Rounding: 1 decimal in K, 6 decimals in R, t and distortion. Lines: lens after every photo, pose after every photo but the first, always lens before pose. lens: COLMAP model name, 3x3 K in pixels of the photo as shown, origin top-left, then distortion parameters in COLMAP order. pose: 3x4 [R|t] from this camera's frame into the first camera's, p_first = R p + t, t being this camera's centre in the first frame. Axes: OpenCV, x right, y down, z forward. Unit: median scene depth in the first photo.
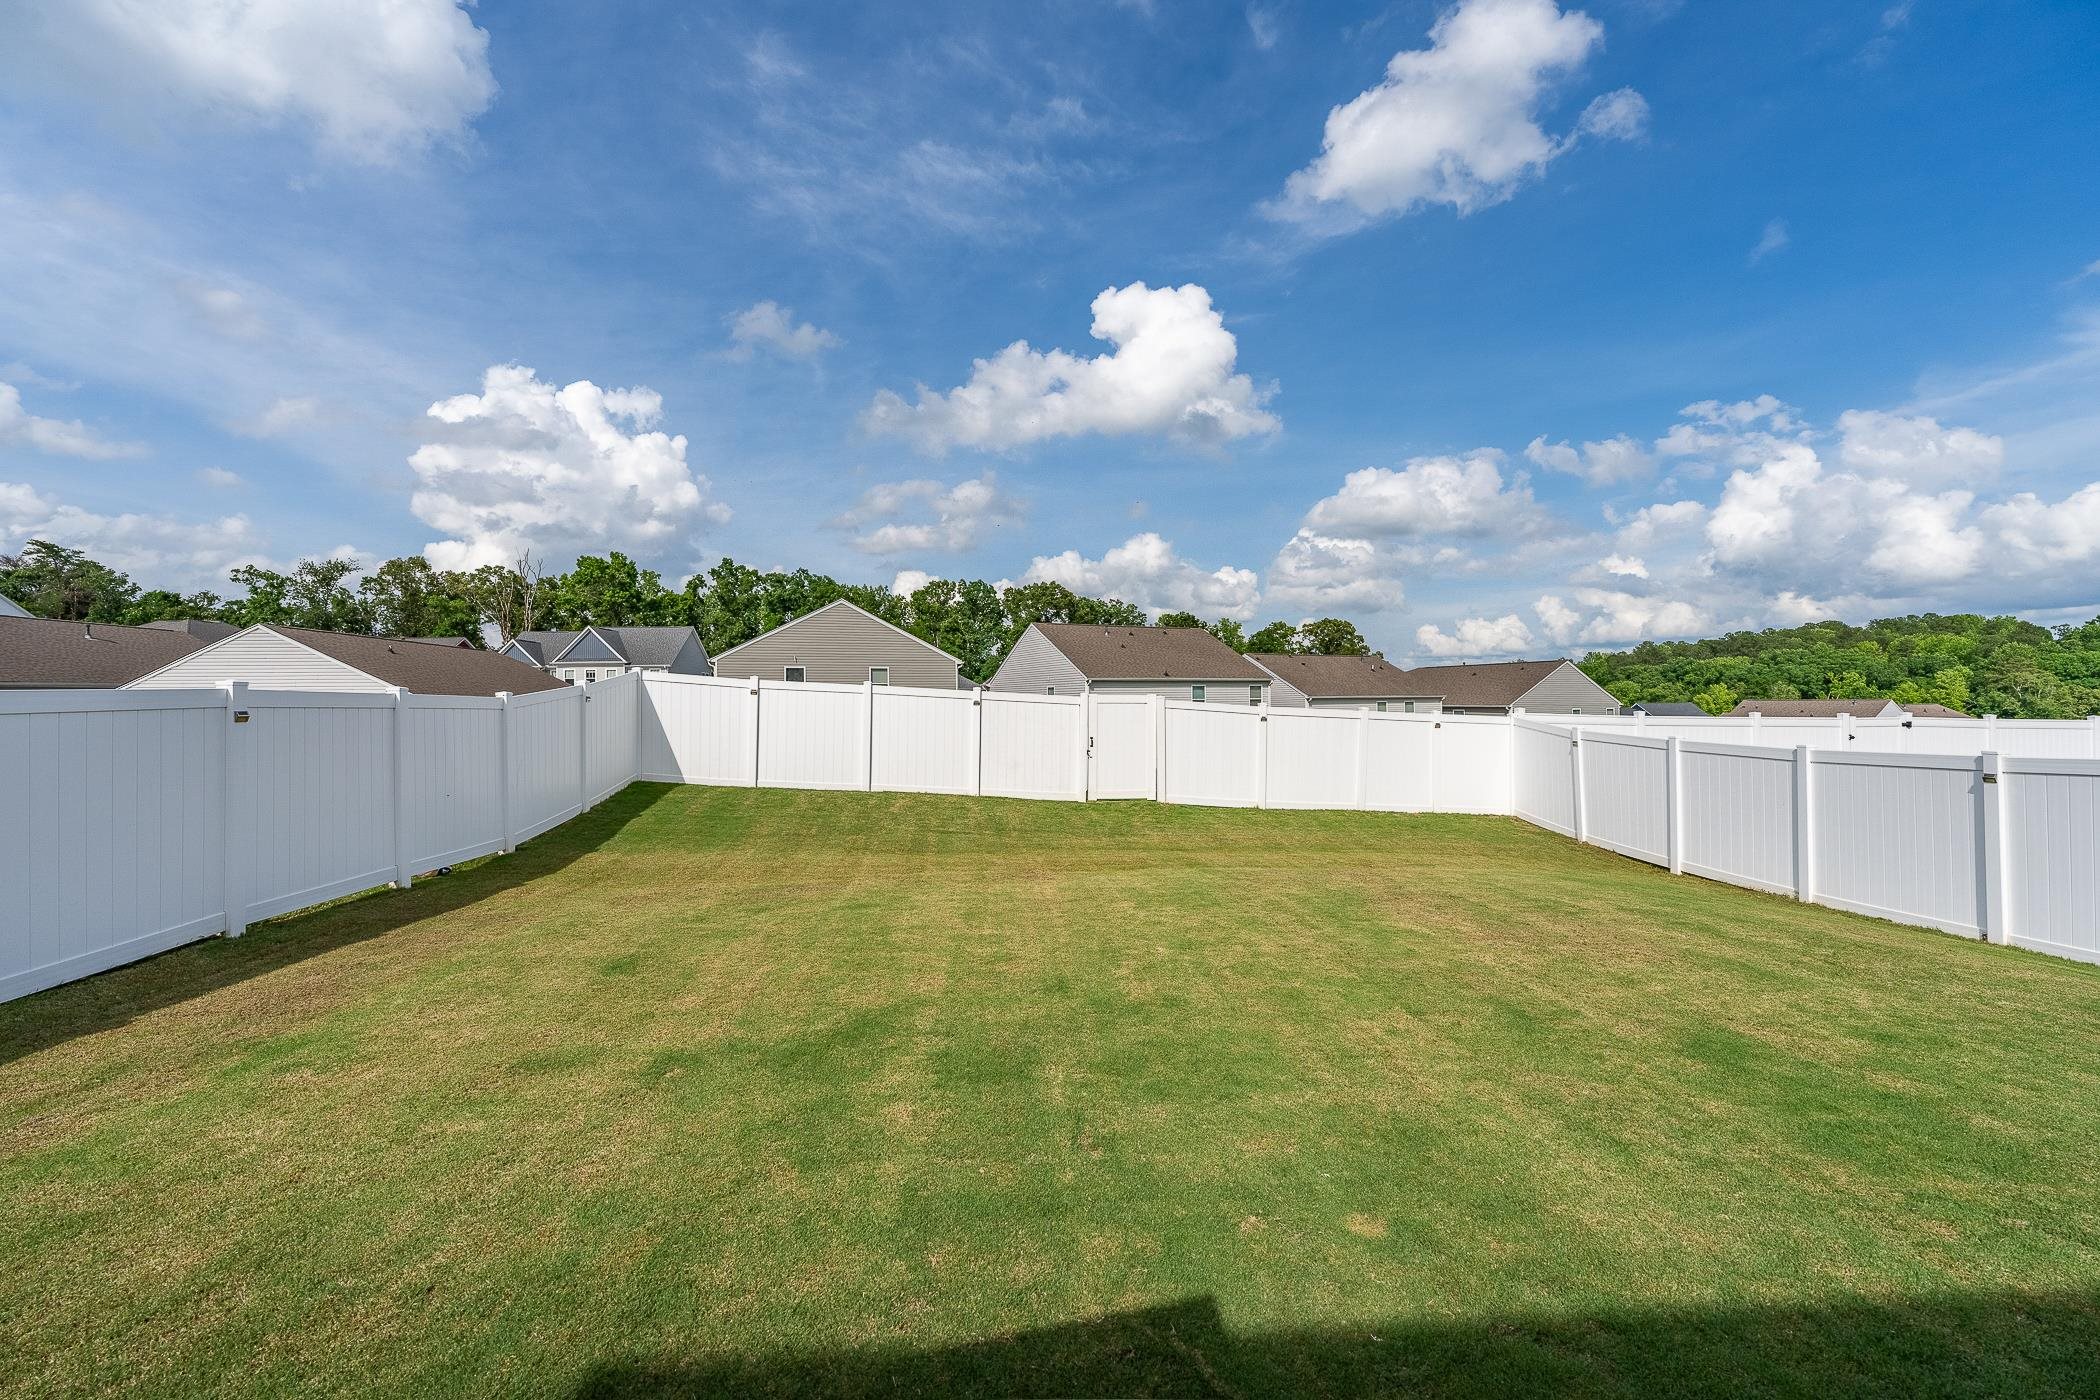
lens RADIAL K [[869.0, 0, 1048.7], [0, 869.0, 710.6], [0, 0, 1]] dist [-0.003518, -0.000215]
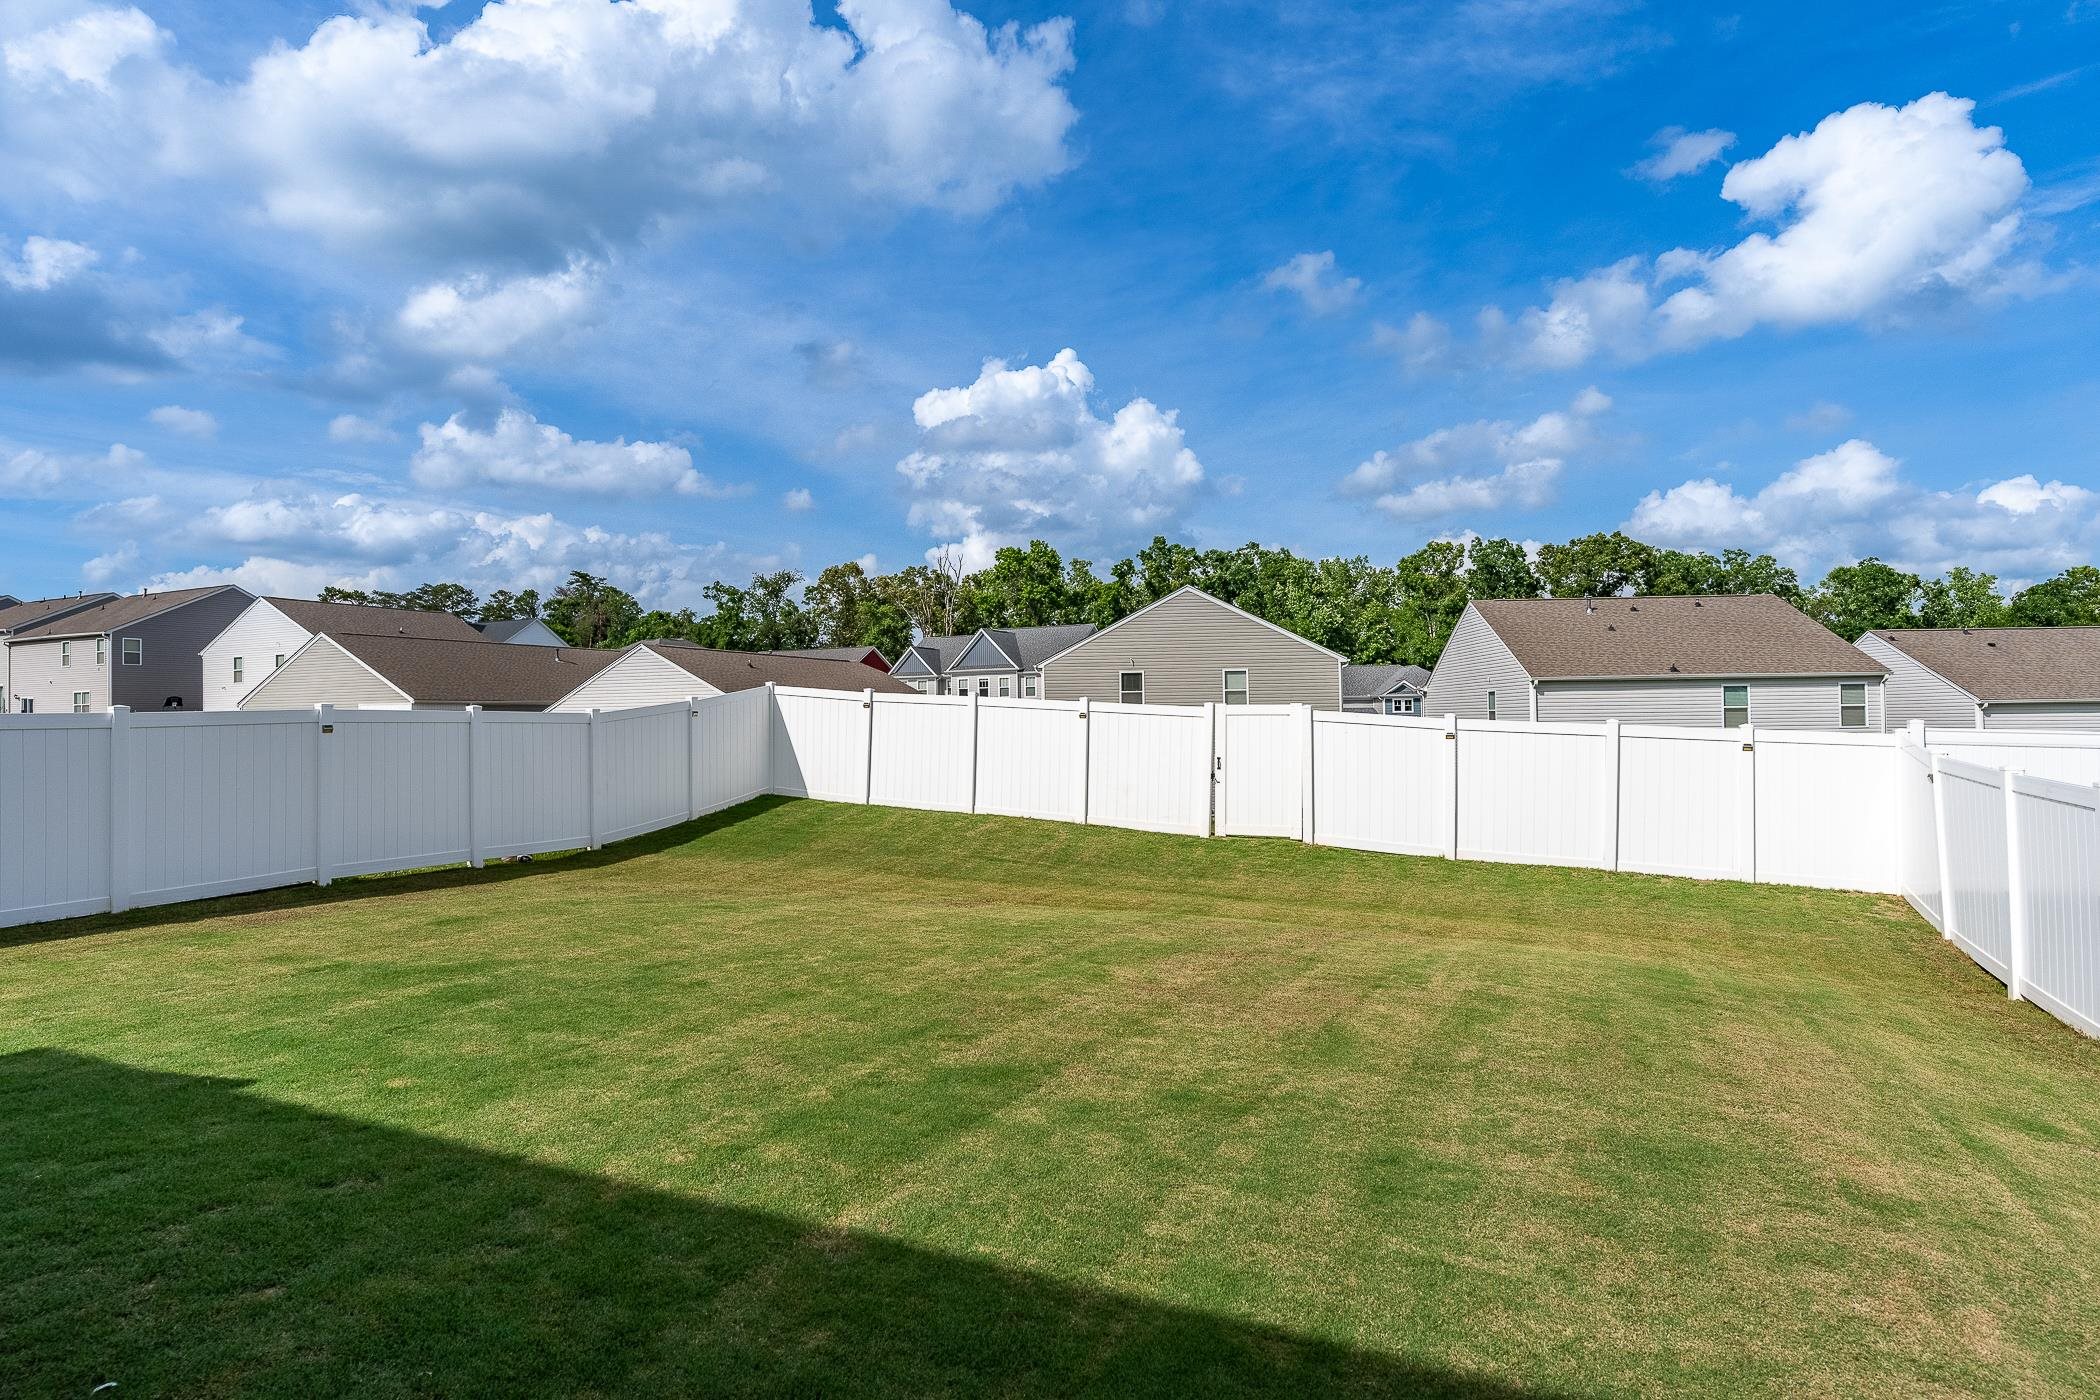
lens RADIAL K [[1189.0, 0, 1052.3], [0, 1189.0, 693.8], [0, 0, 1]] dist [-0.005084, -0.000944]
pose [[0.865426, -0.013095, -0.500866, 0.110534], [0.000175, 0.999666, -0.025834, -0.000013], [0.501037, 0.022270, 0.865139, -0.008521]]
